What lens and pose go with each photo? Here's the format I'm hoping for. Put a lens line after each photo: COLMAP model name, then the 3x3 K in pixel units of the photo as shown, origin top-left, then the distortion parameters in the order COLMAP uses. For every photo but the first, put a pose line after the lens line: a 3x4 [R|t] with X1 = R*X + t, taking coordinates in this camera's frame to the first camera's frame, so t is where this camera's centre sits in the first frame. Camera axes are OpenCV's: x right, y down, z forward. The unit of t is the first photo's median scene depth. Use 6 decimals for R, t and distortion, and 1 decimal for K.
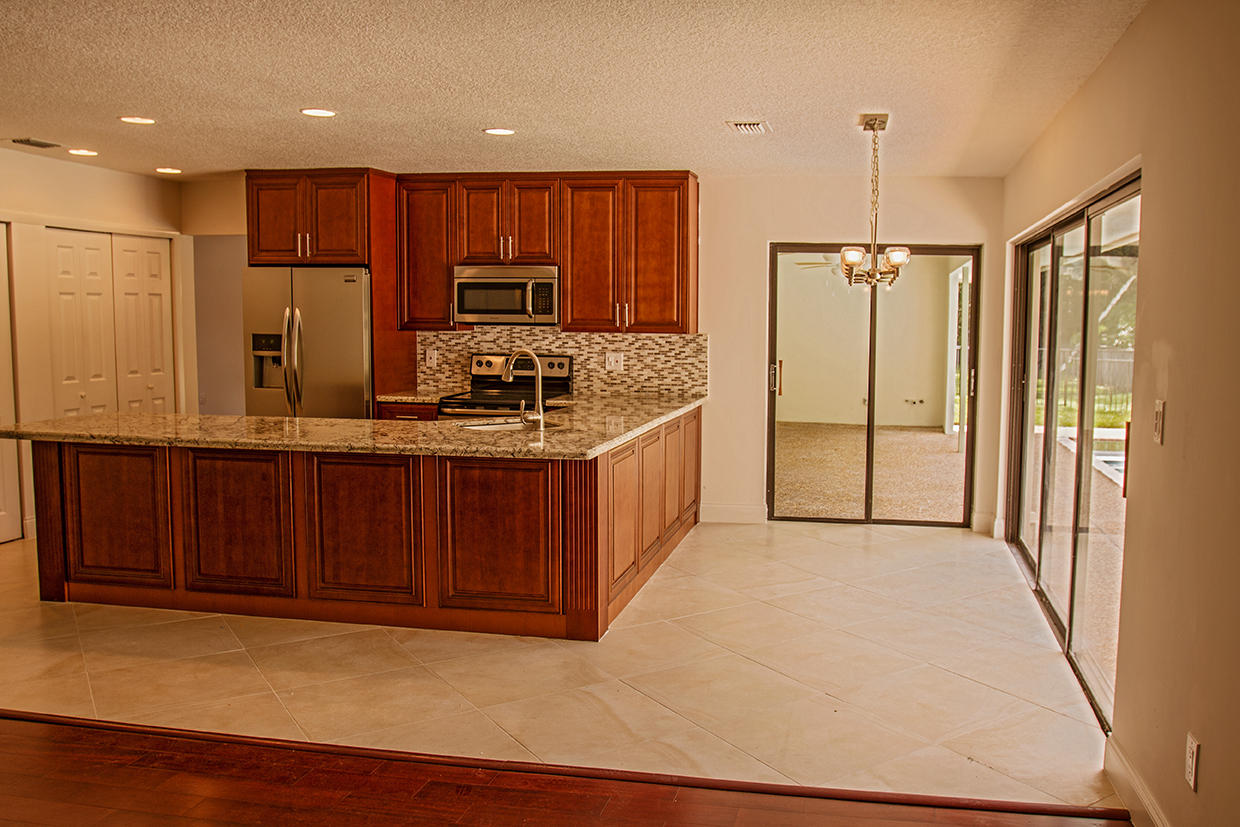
lens RADIAL K [[1053.6, 0, 632.8], [0, 1053.6, 414.5], [0, 0, 1]] dist [0.022554, -0.007119]
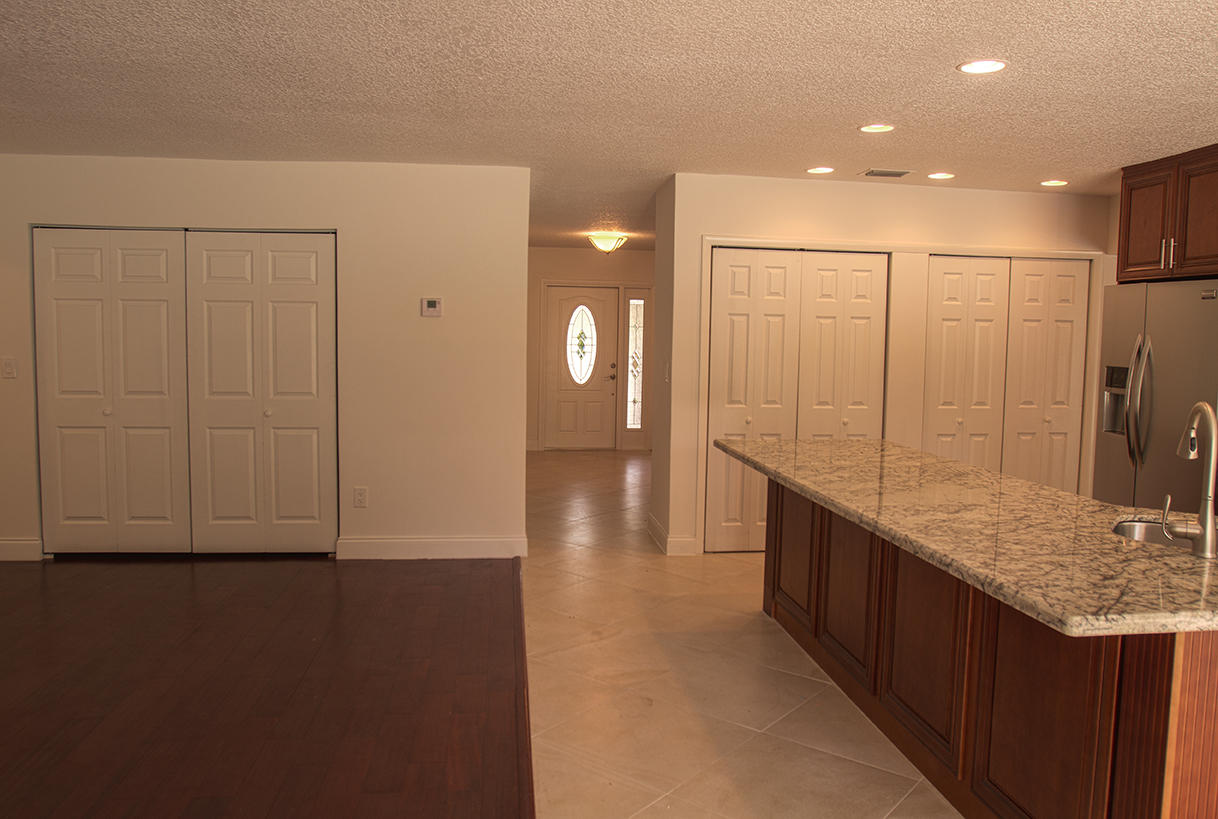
lens RADIAL K [[910.1, 0, 616.0], [0, 910.1, 411.8], [0, 0, 1]] dist [-0.089794, 0.051943]
pose [[0.354627, 0.081232, -0.931472, 0.154532], [-0.104011, 0.993463, 0.047040, -0.034085], [0.929205, 0.080202, 0.360758, 0.402552]]
